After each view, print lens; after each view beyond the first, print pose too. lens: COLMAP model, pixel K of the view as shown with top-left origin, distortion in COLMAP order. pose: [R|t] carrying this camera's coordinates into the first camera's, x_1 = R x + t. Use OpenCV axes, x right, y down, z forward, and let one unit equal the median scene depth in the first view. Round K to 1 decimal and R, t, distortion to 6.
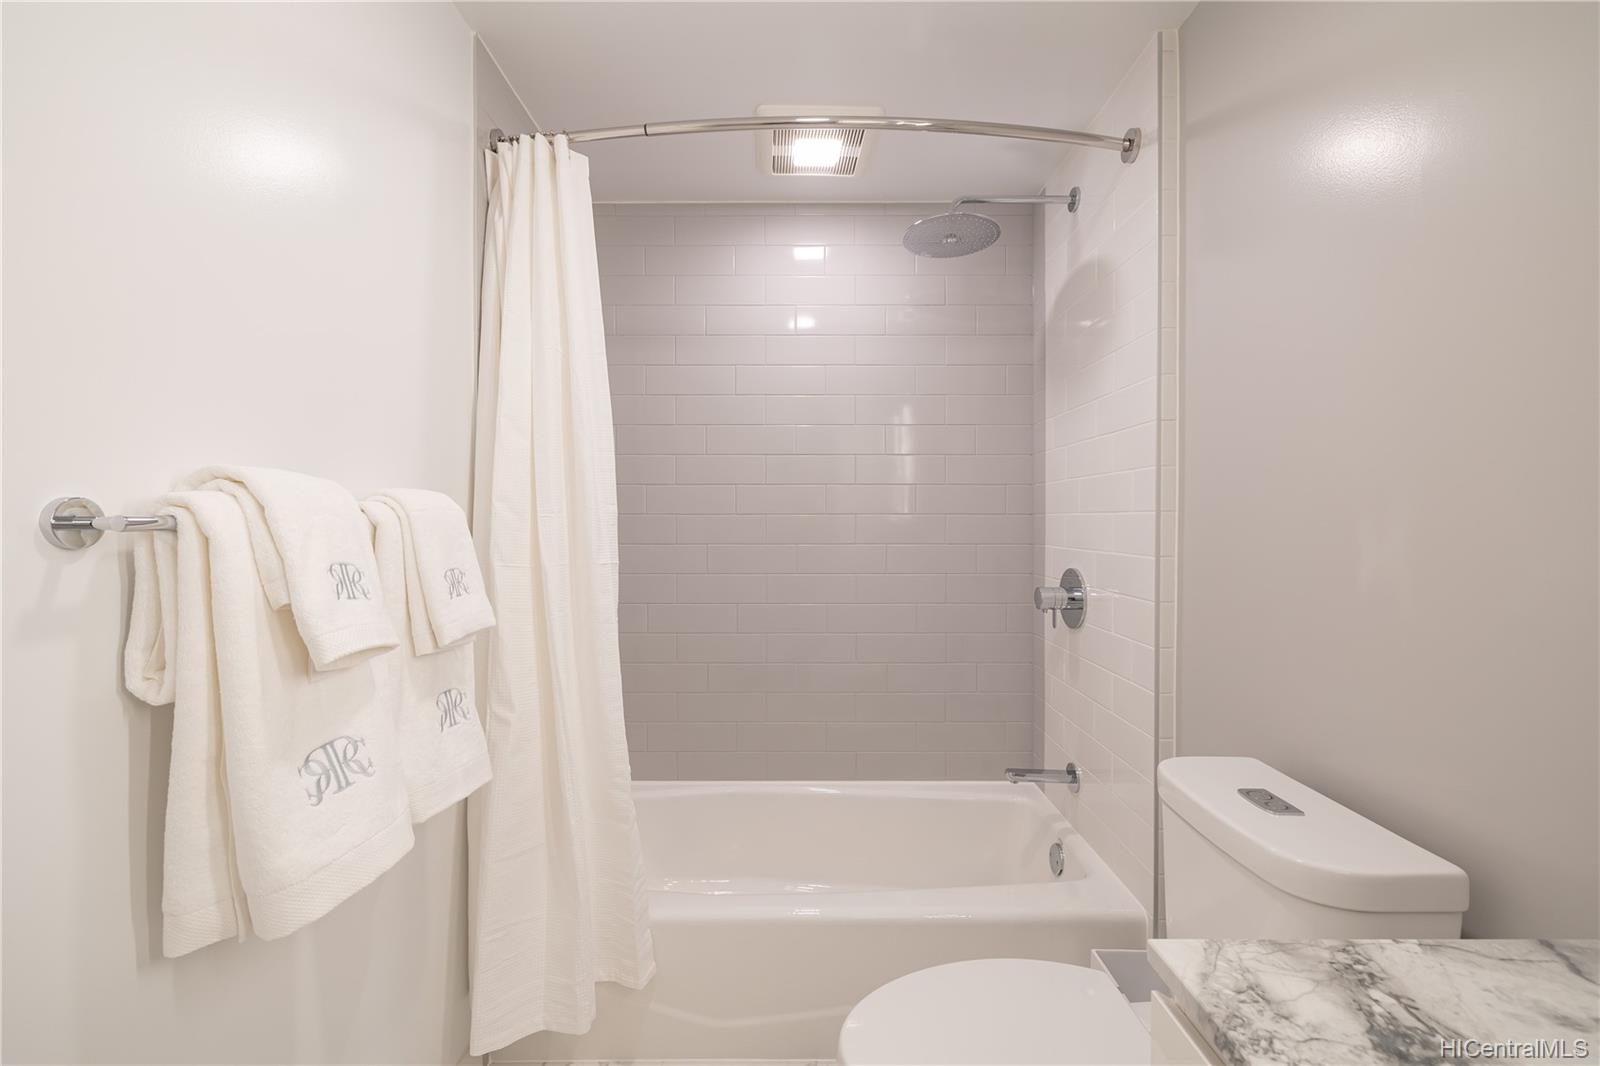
lens RADIAL K [[672.5, 0, 796.7], [0, 672.5, 531.9], [0, 0, 1]] dist [0.000210, -0.000501]
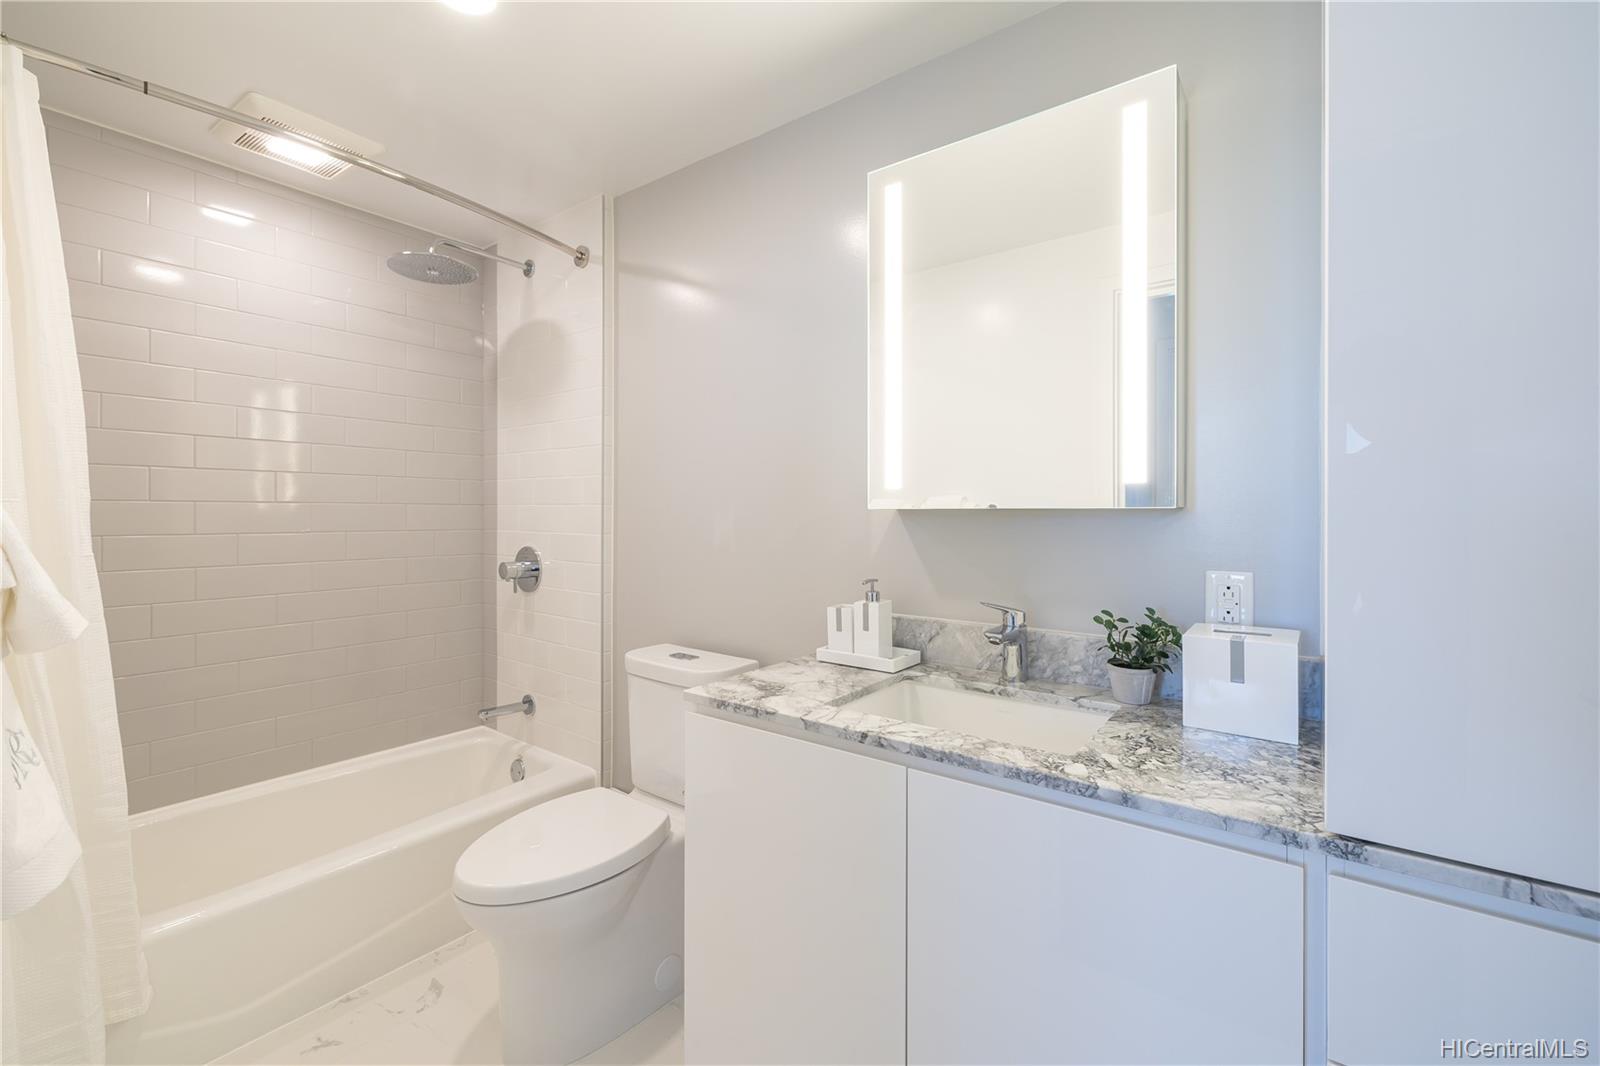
lens RADIAL K [[672.5, 0, 790.0], [0, 672.5, 525.0], [0, 0, 1]] dist [0.000210, -0.000501]
pose [[0.607757, -0.012523, 0.794024, -0.339980], [0.008328, 0.999921, 0.009396, 0.004725], [-0.794079, 0.000903, 0.607813, -0.219616]]
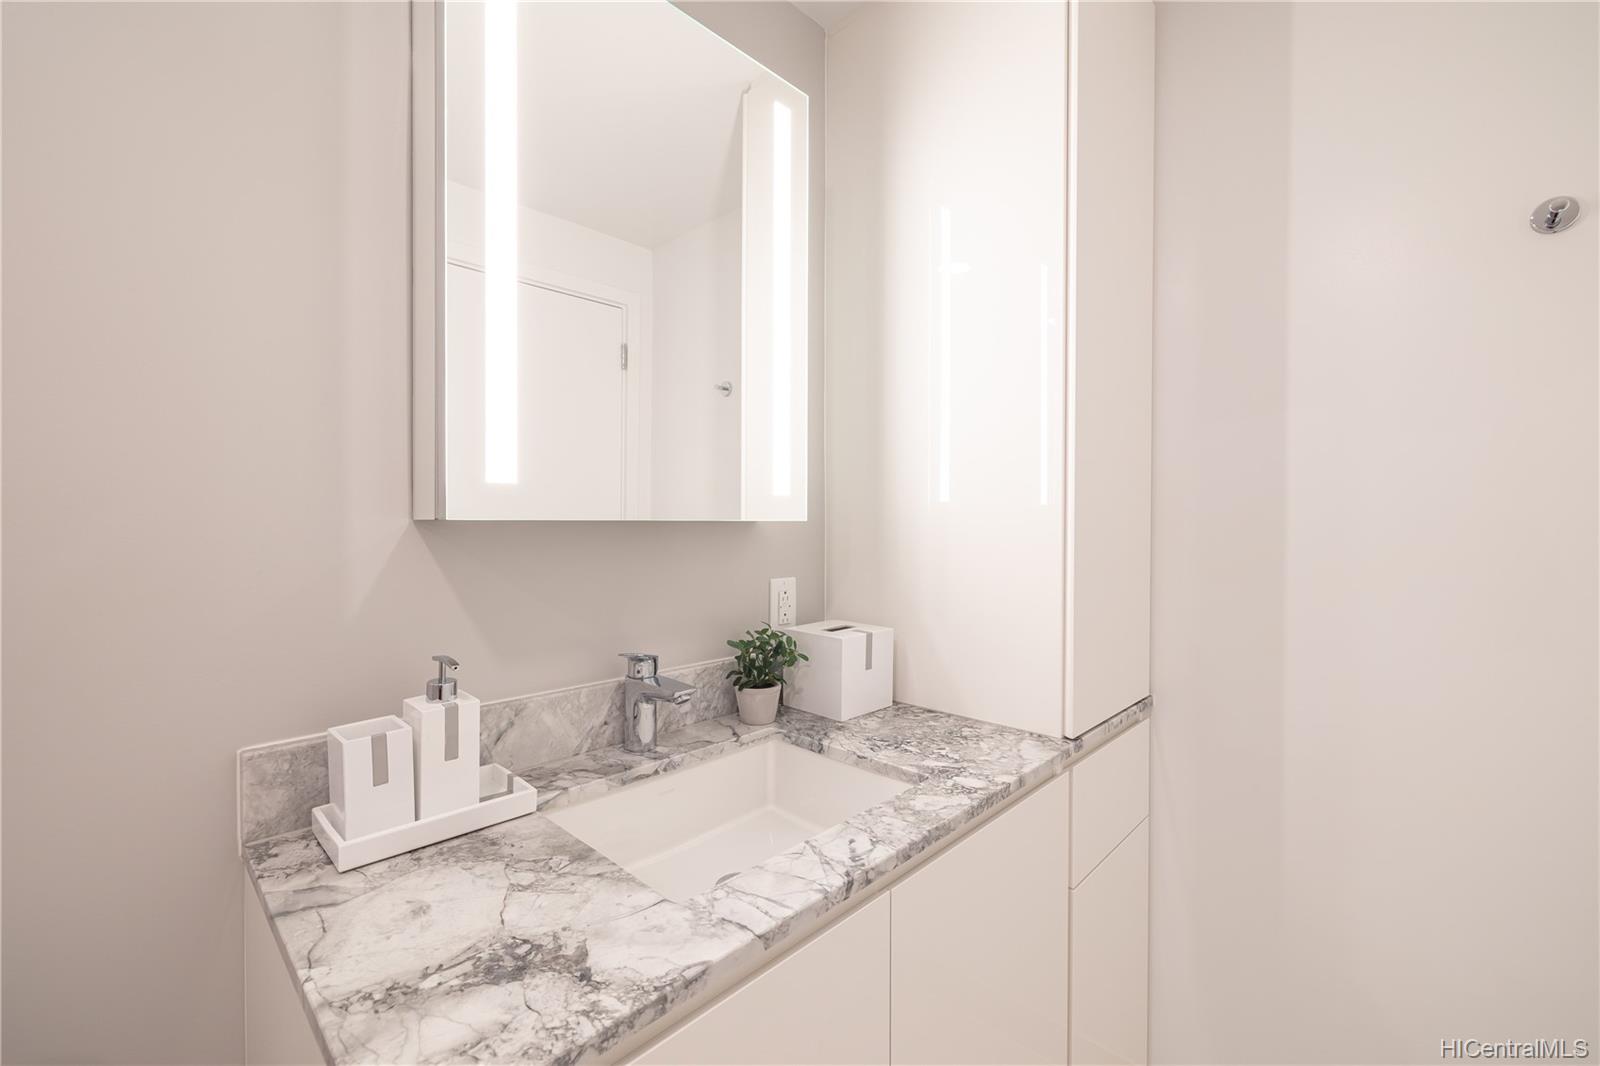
lens RADIAL K [[672.5, 0, 790.2], [0, 672.5, 528.4], [0, 0, 1]] dist [0.000210, -0.000501]
pose [[-0.724676, -0.009314, 0.689027, -0.066951], [0.003551, 0.999845, 0.017250, -0.007528], [-0.689081, 0.014948, -0.724530, 0.369846]]
